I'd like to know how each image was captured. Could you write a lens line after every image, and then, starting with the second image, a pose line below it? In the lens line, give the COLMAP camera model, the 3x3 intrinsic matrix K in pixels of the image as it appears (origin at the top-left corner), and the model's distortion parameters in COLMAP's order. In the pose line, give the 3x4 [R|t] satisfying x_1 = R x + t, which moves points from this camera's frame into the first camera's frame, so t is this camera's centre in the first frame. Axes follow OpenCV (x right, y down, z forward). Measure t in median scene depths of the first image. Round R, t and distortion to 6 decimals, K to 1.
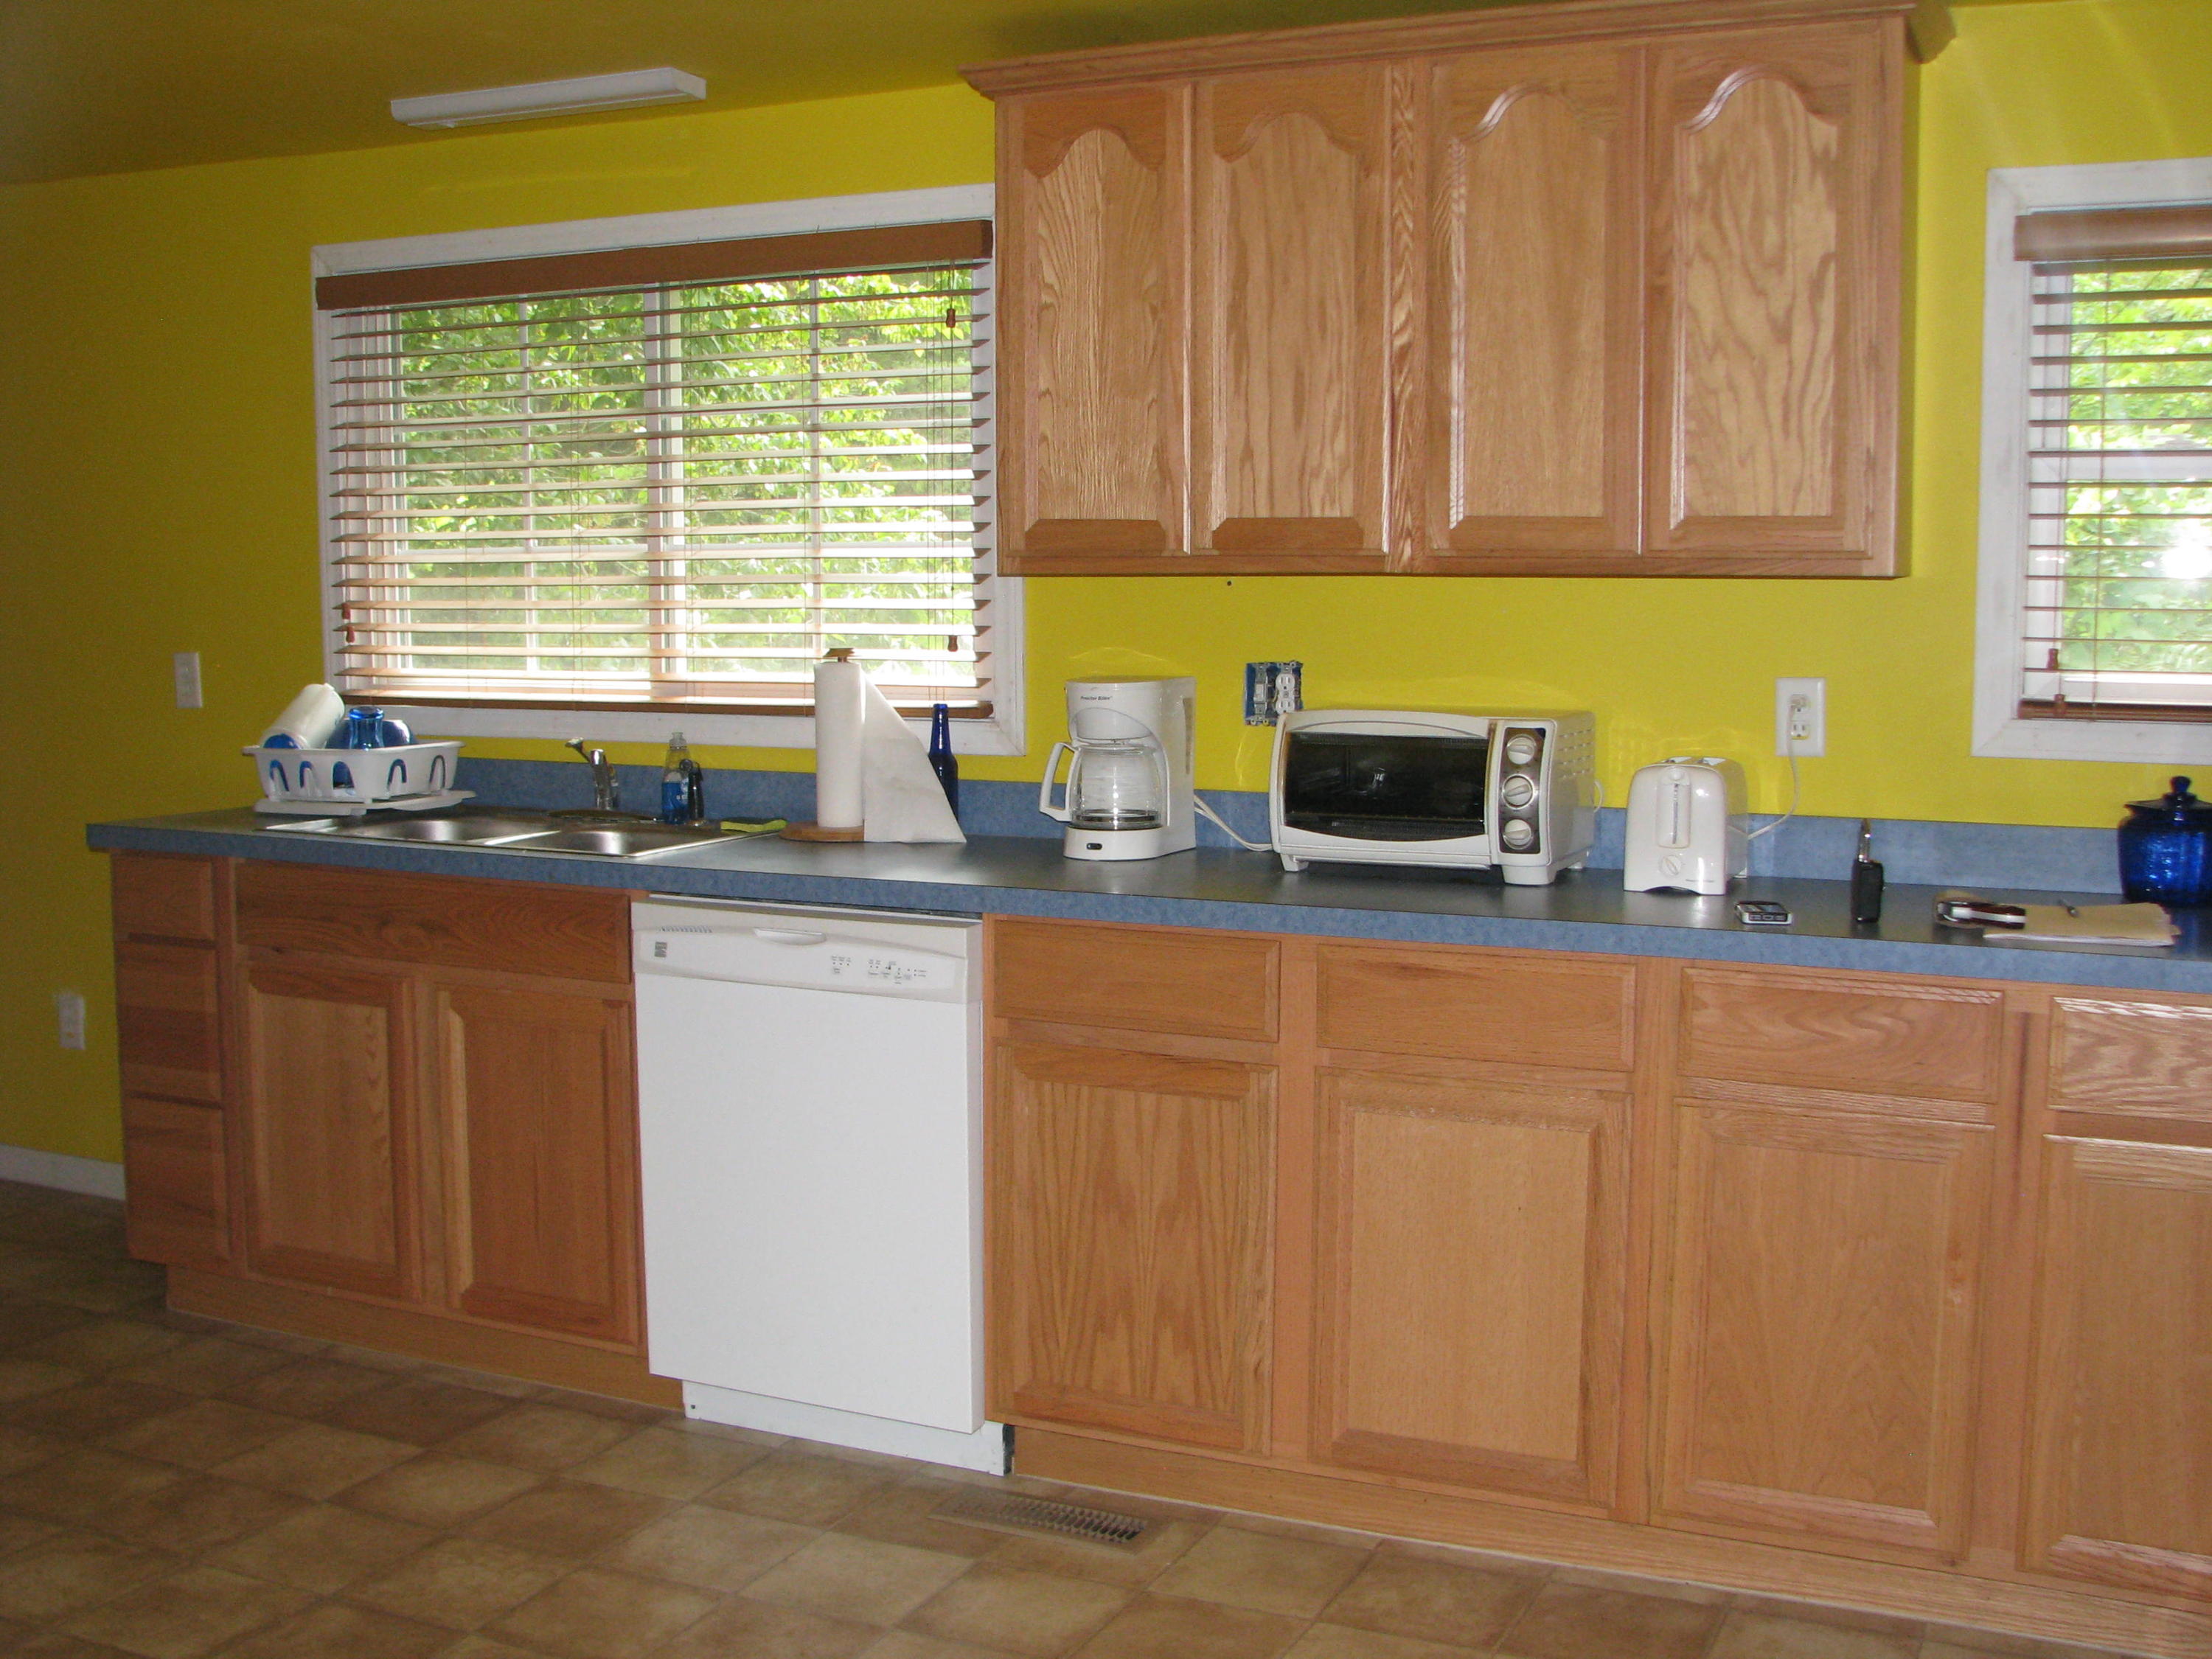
lens RADIAL K [[2356.2, 0, 1106.0], [0, 2356.2, 829.5], [0, 0, 1]] dist [-0.177247, 0.142725]
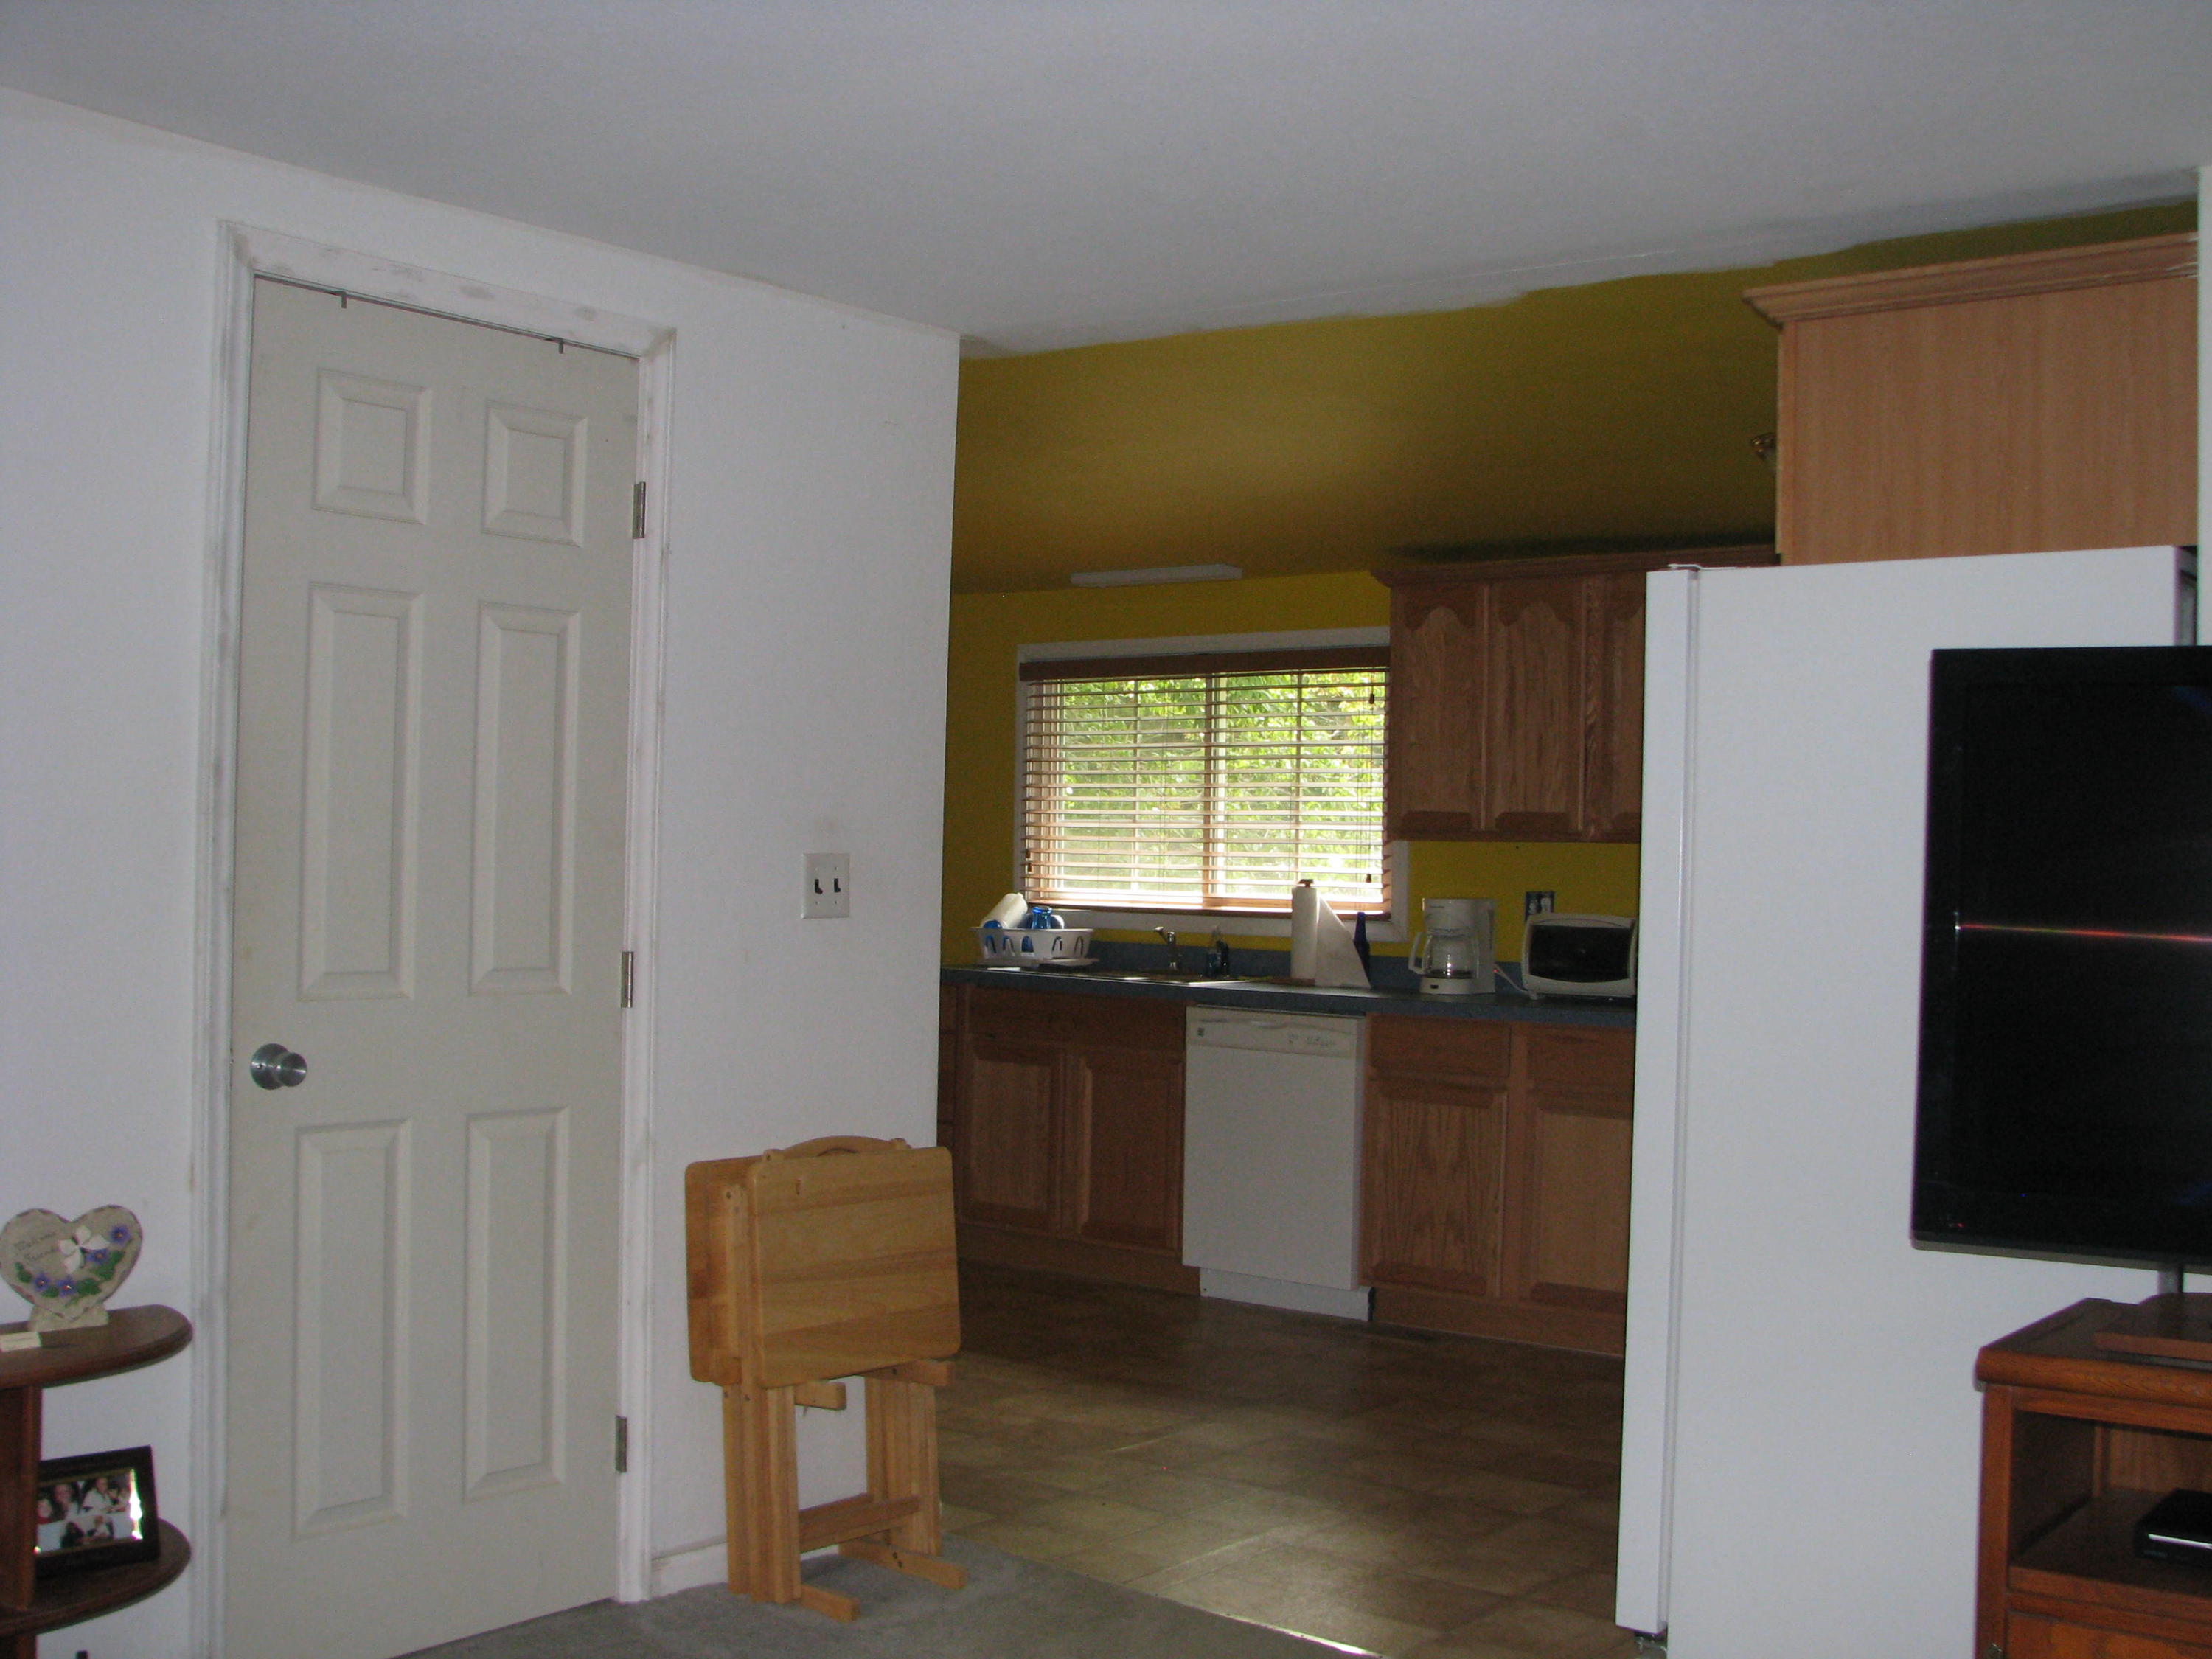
lens RADIAL K [[2356.2, 0, 1106.0], [0, 2356.2, 829.5], [0, 0, 1]] dist [-0.177247, 0.142725]
pose [[0.971696, 0.019026, -0.235466, 0.173798], [-0.047770, 0.991985, -0.116979, 0.111059], [0.231353, 0.124917, 0.964817, -0.843629]]
